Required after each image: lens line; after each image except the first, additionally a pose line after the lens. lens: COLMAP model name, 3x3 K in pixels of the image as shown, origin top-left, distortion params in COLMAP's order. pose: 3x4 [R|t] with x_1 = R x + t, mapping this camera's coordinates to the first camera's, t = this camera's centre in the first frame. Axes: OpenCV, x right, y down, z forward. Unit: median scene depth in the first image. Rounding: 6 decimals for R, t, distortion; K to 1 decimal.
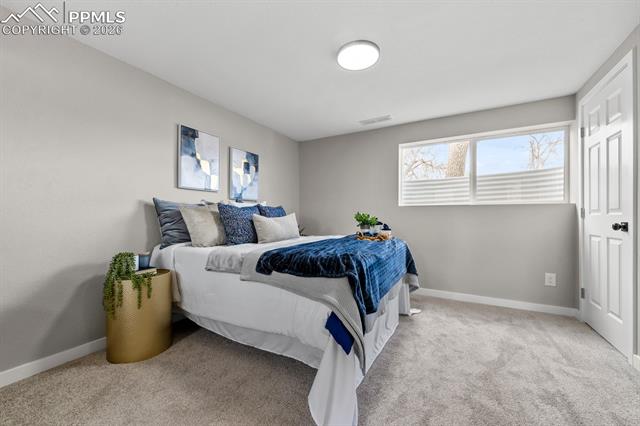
lens RADIAL K [[254.0, 0, 318.2], [0, 254.0, 217.2], [0, 0, 1]] dist [0.000636, 0.000199]
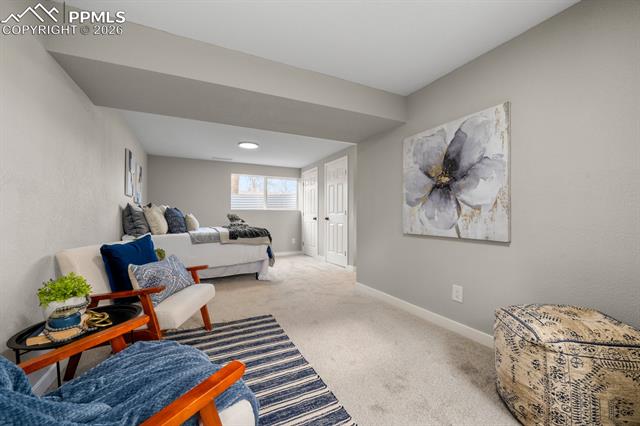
lens RADIAL K [[254.0, 0, 318.2], [0, 254.0, 217.2], [0, 0, 1]] dist [0.000636, 0.000199]
pose [[0.561416, -0.007612, 0.827499, -1.056783], [0.000931, 0.999963, 0.008567, -0.007274], [-0.827533, -0.004039, 0.561402, -0.621359]]
